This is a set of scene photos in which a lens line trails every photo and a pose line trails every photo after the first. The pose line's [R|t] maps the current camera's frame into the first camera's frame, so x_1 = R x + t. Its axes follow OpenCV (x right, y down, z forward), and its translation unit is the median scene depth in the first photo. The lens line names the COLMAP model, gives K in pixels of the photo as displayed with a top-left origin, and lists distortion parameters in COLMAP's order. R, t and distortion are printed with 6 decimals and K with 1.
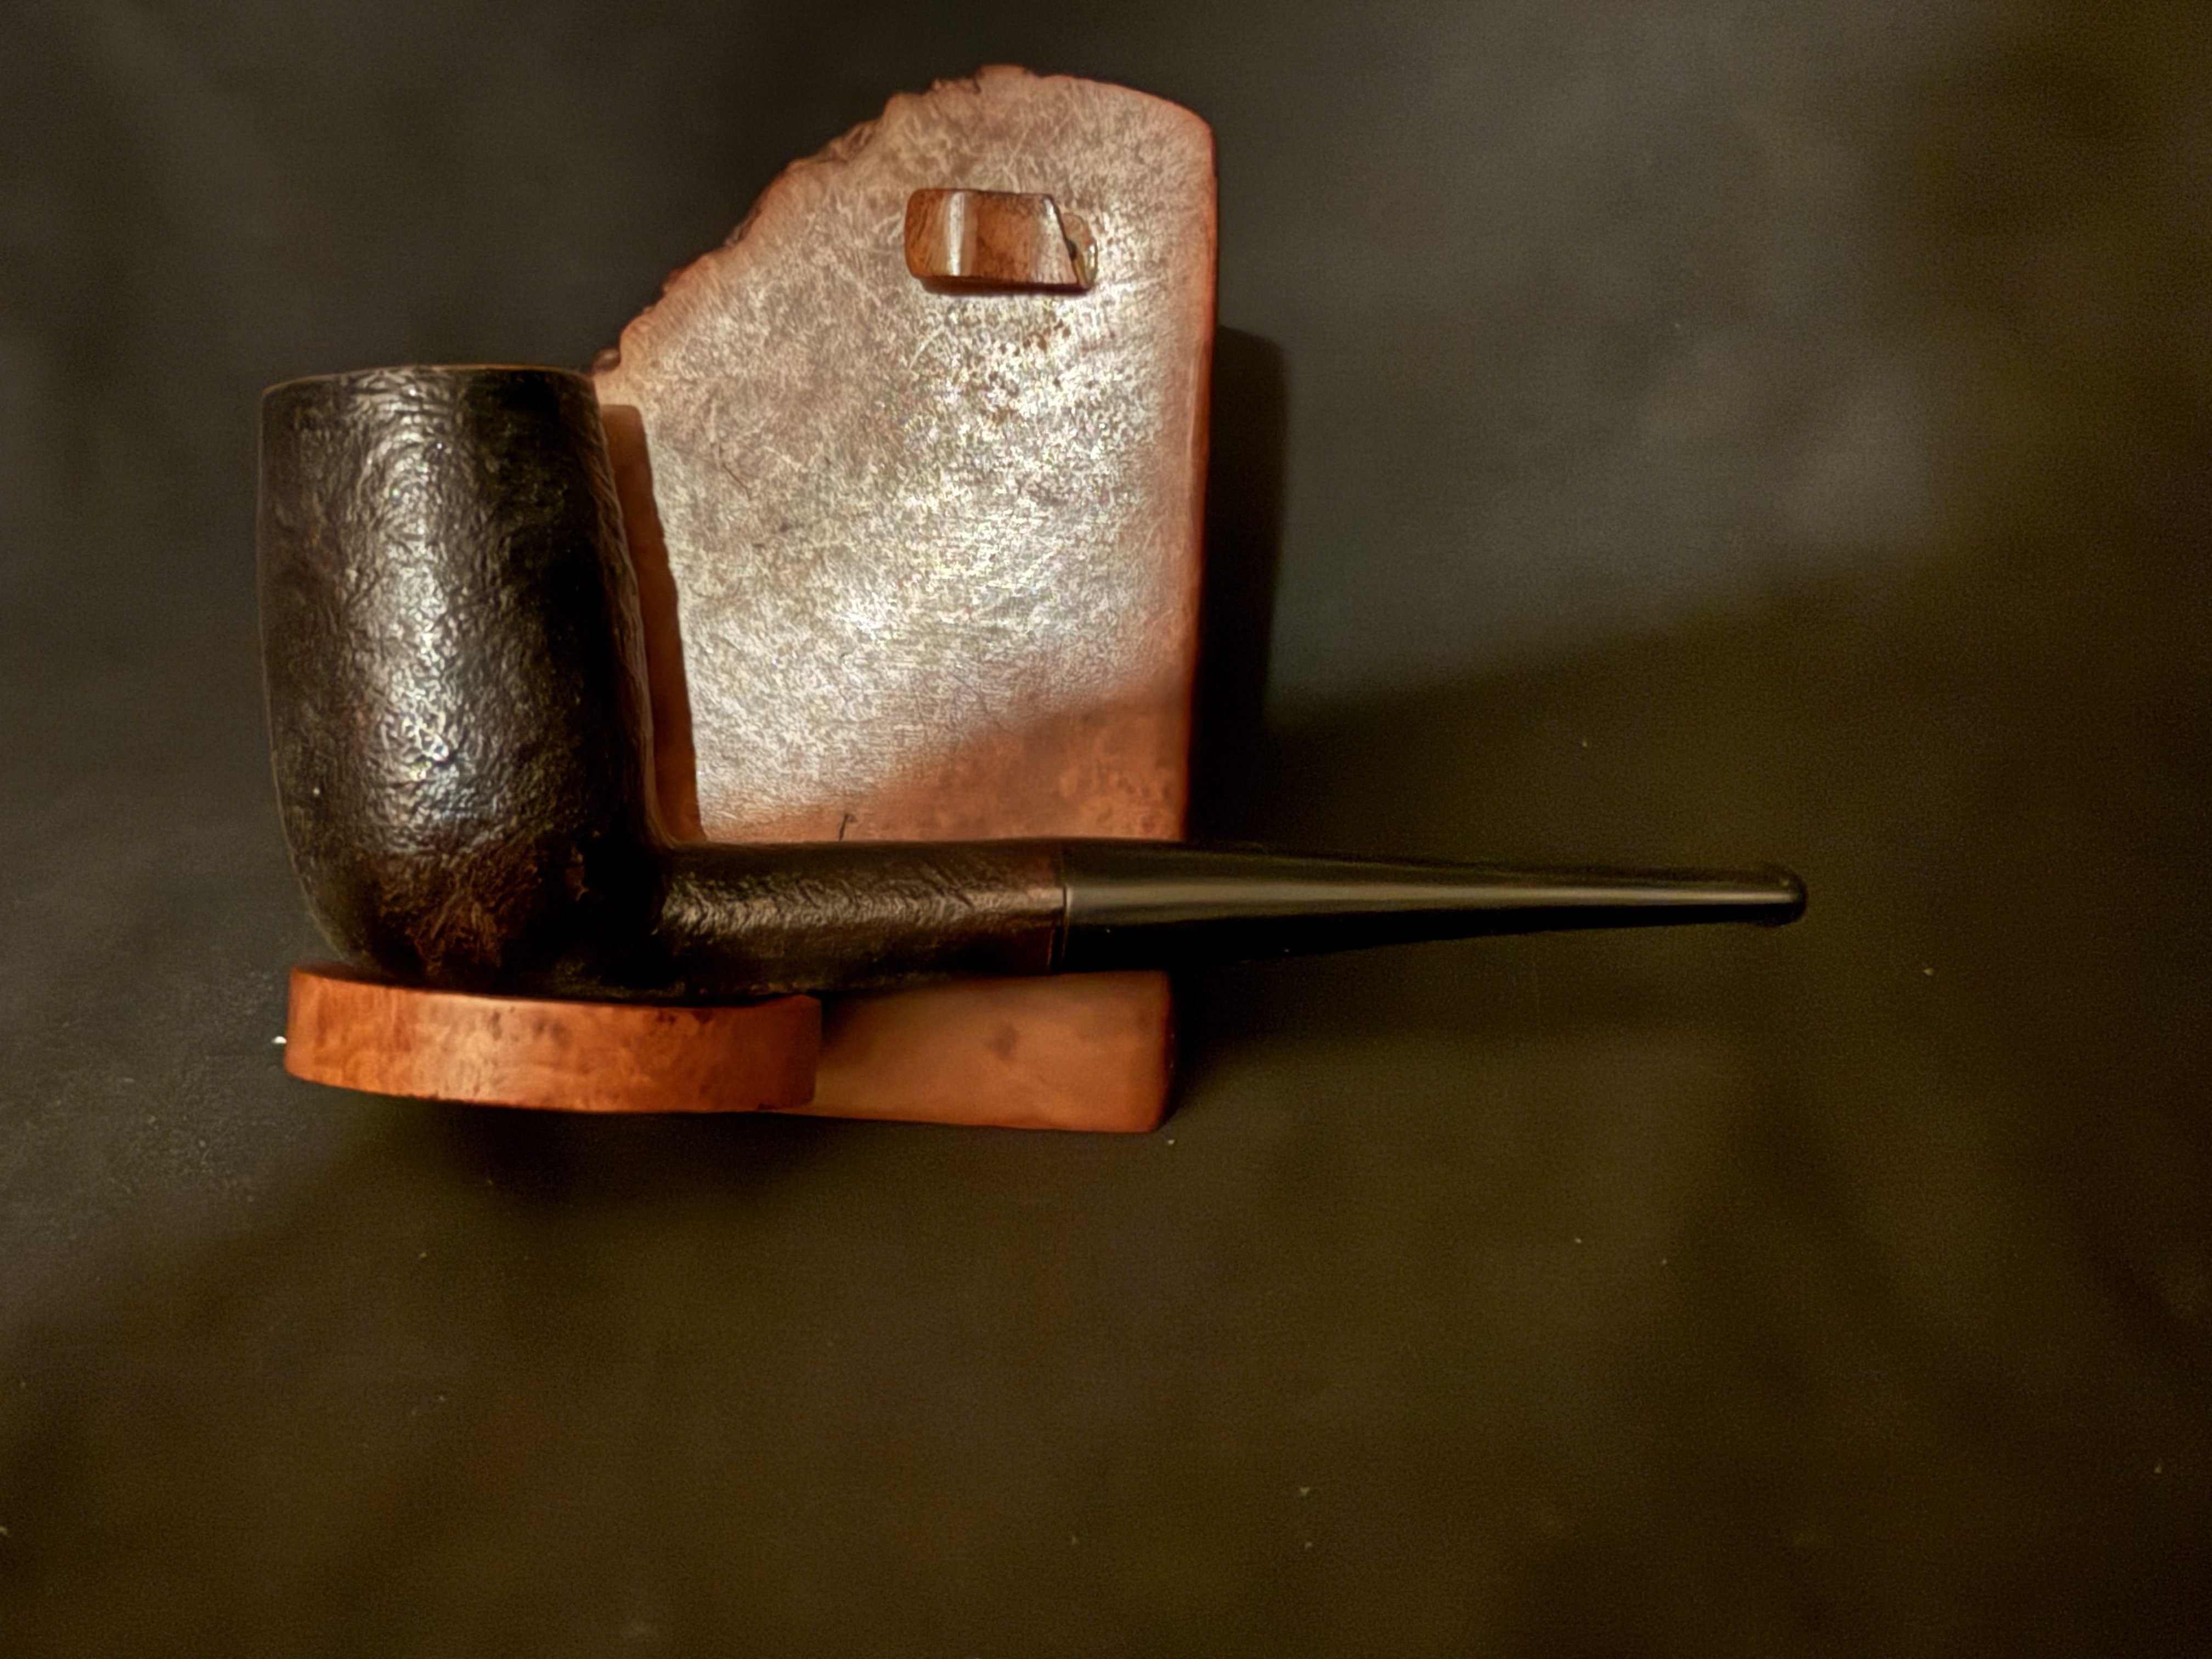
lens RADIAL K [[2984.1, 0, 1108.1], [0, 2984.1, 820.1], [0, 0, 1]] dist [0.152924, 0.000000]
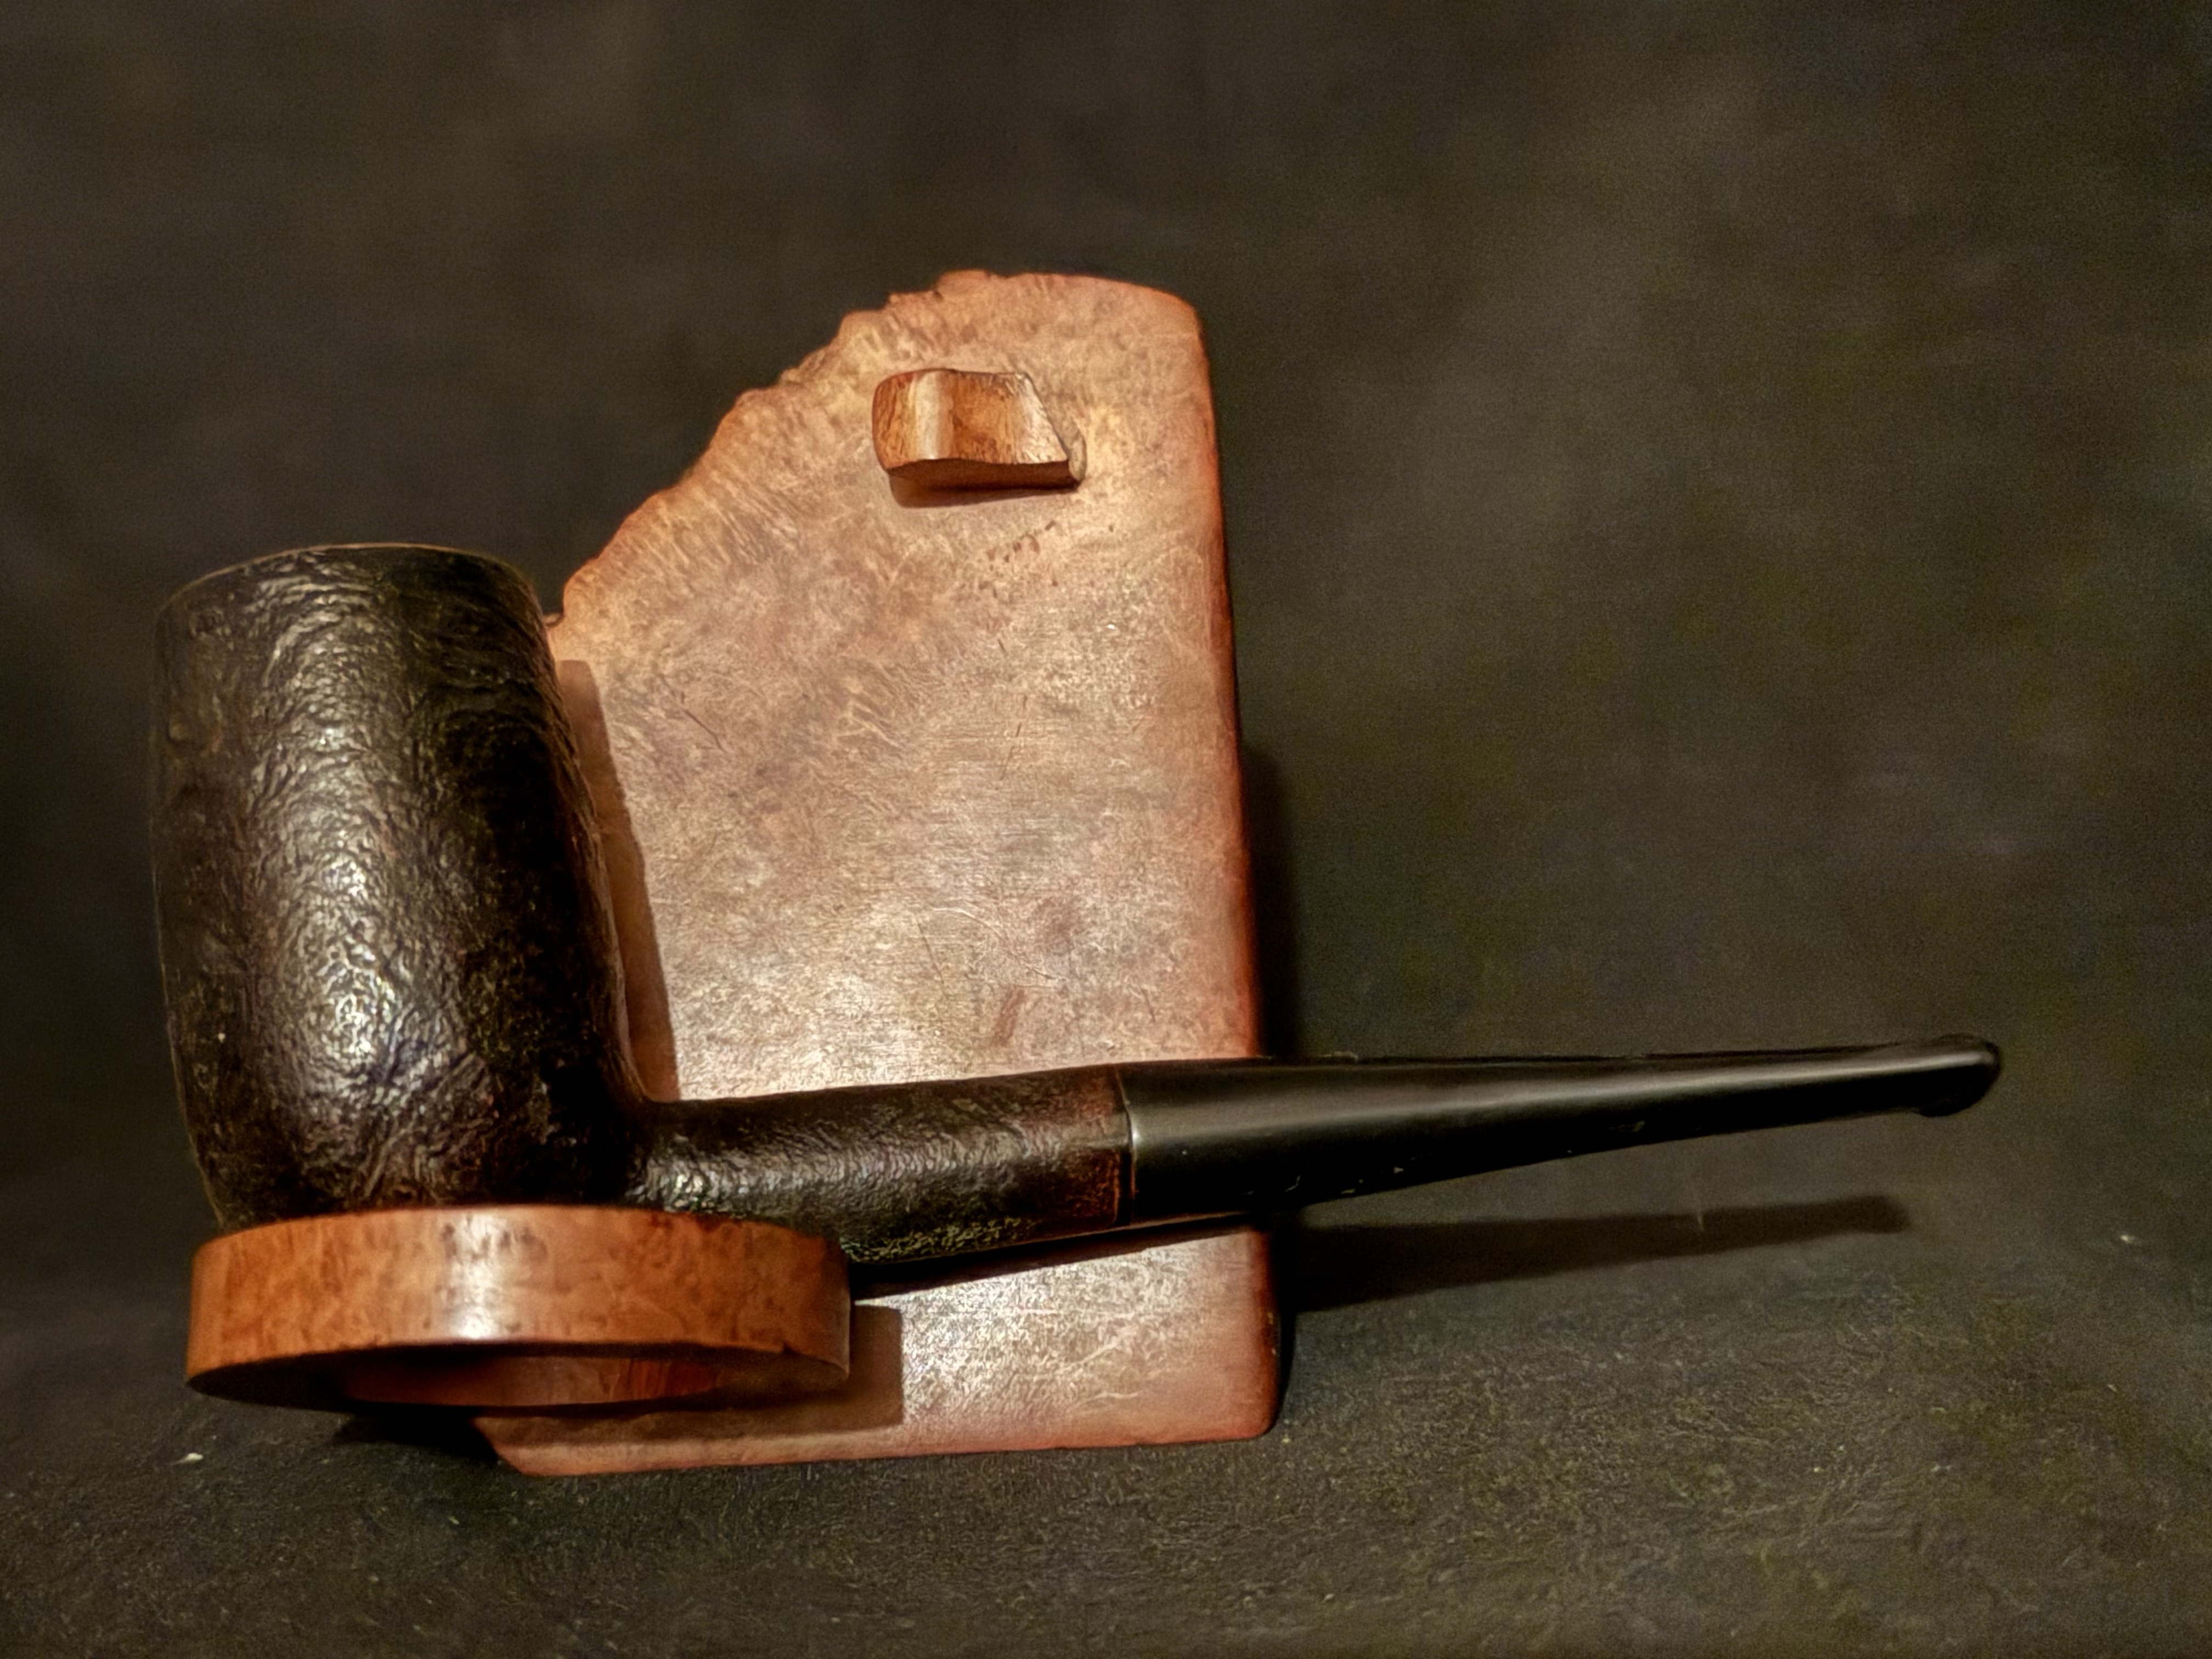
lens RADIAL K [[2984.1, 0, 1106.5], [0, 2984.1, 825.7], [0, 0, 1]] dist [0.152924, 0.000000]
pose [[0.994620, -0.098278, 0.032739, -0.041345], [0.103555, 0.951274, -0.290439, 0.198614], [-0.002600, 0.292267, 0.956333, 0.183836]]
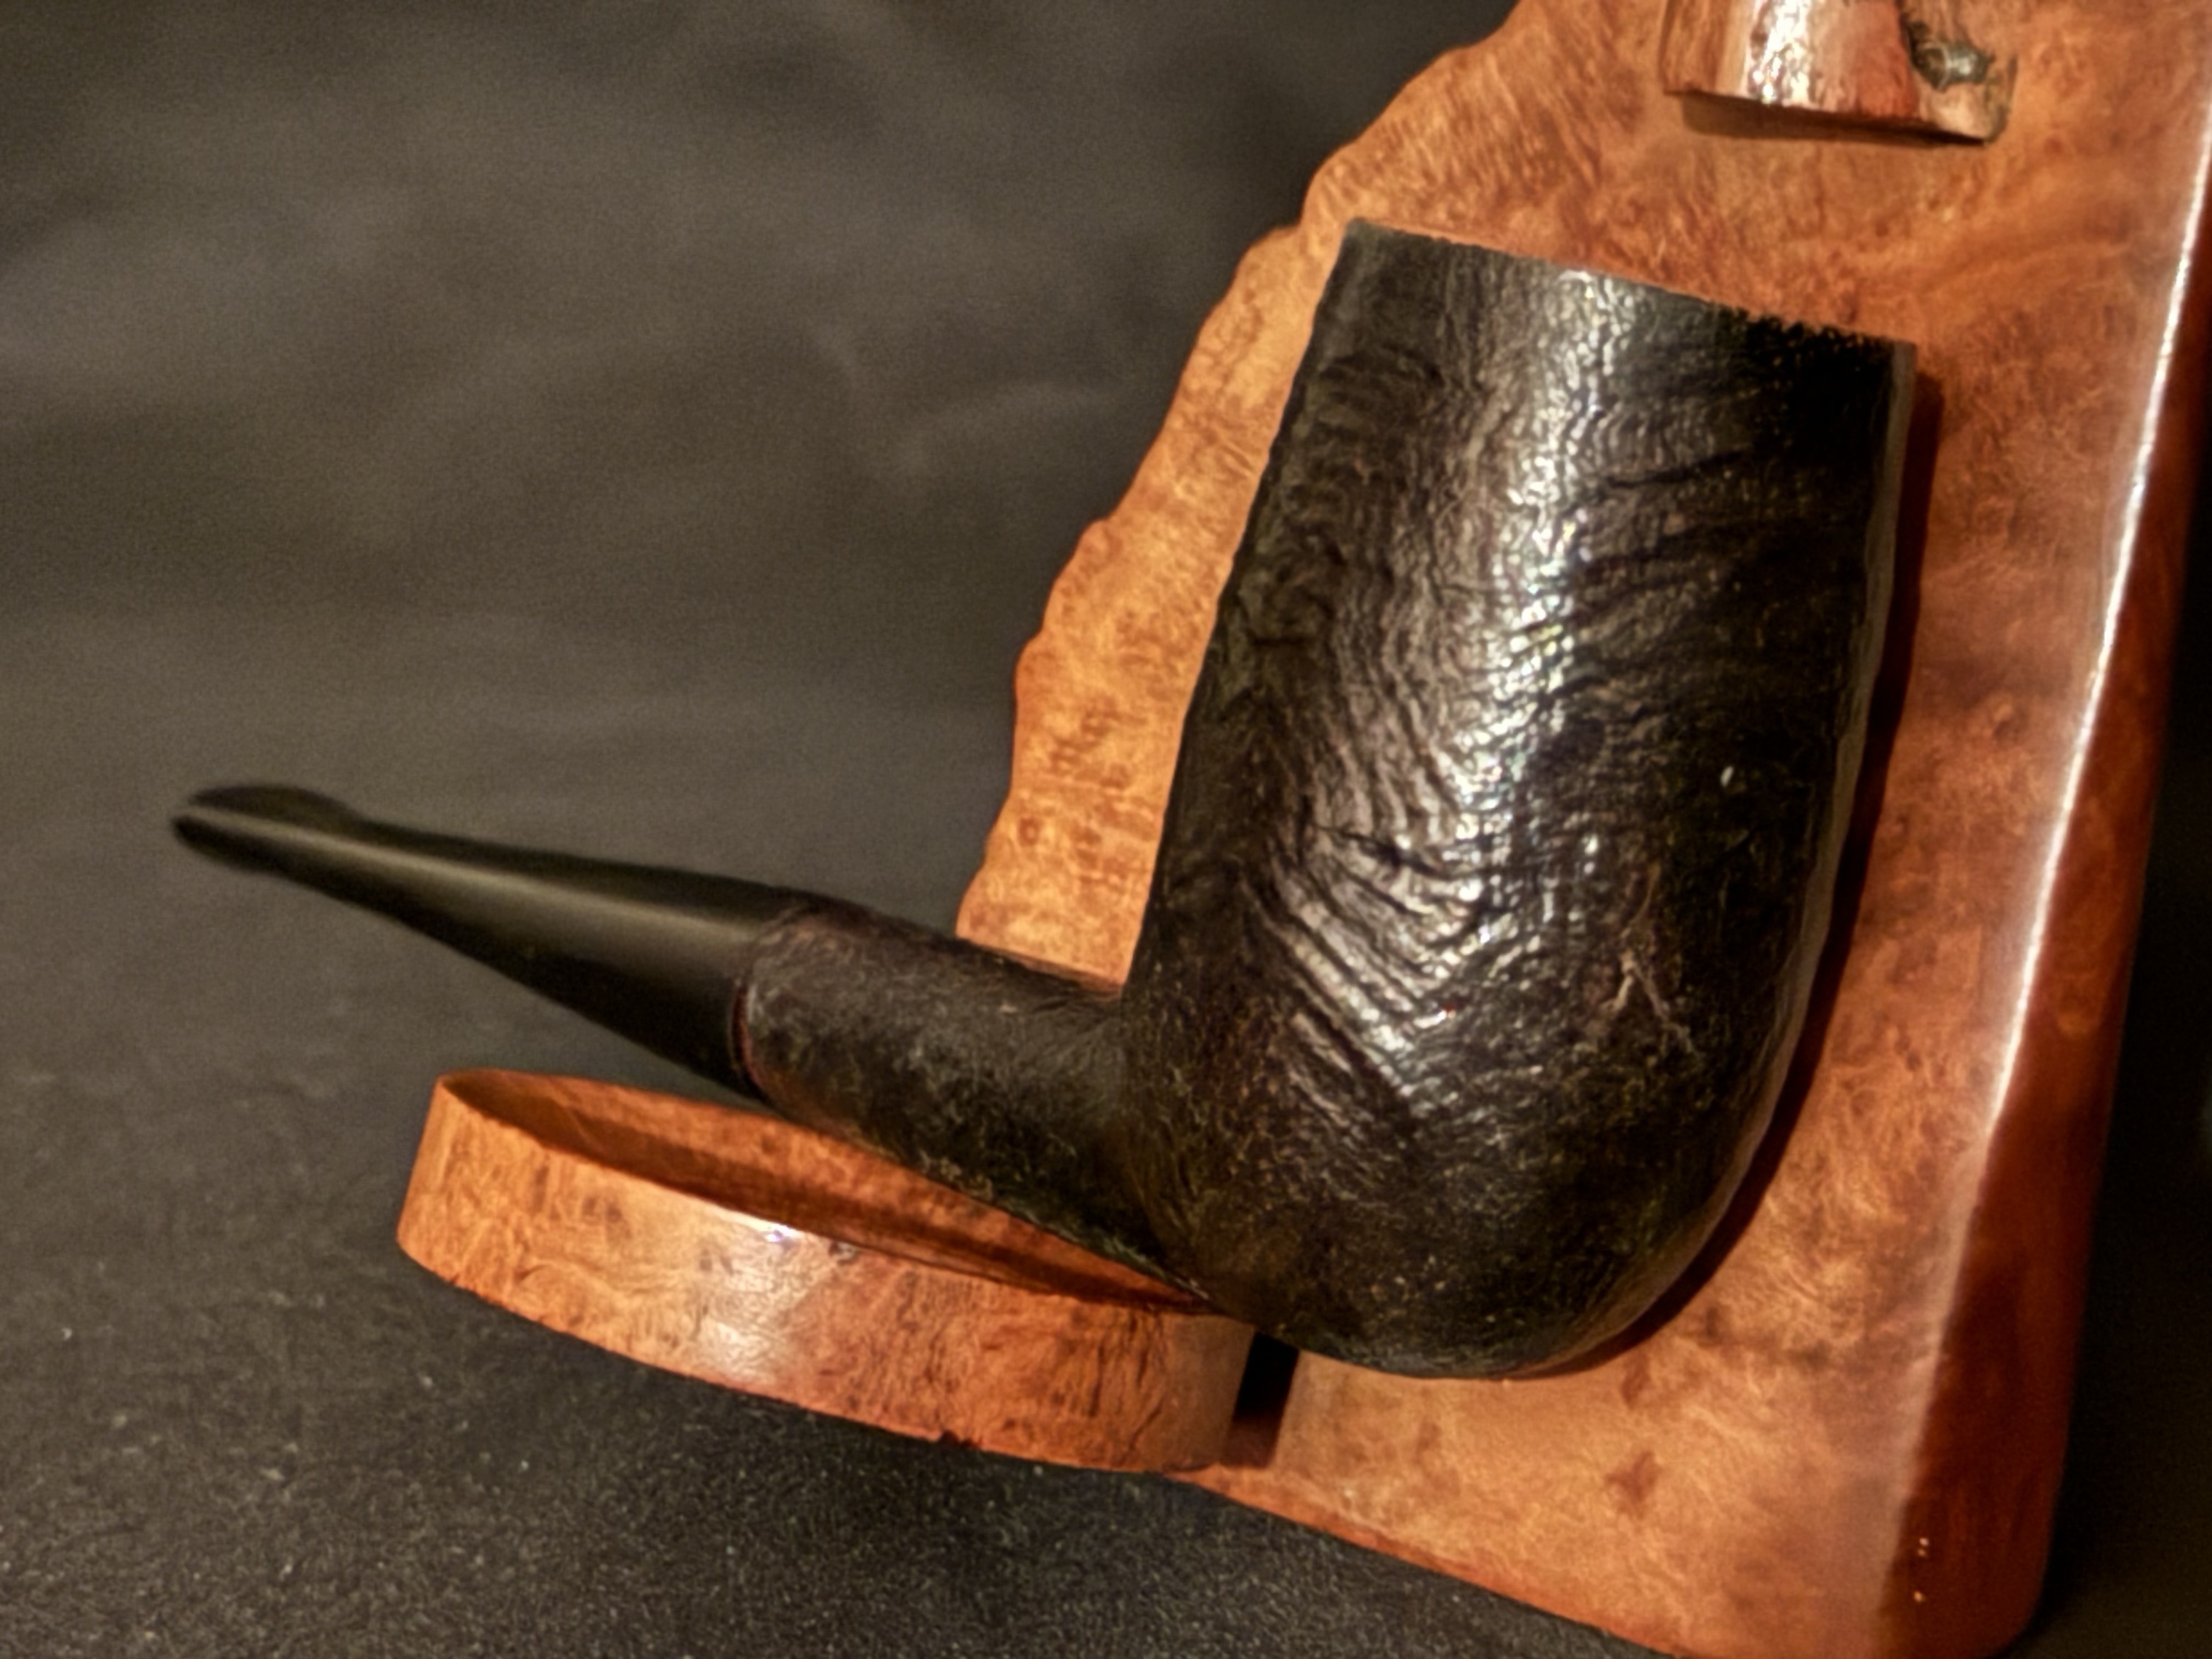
lens RADIAL K [[5236.3, 0, 1107.6], [0, 5236.3, 834.0], [0, 0, 1]] dist [0.012135, 0.000000]
pose [[0.779093, 0.135518, -0.612086, 0.505238], [-0.186200, 0.982318, -0.019515, -0.005750], [0.598618, 0.129174, 0.790551, 0.185577]]
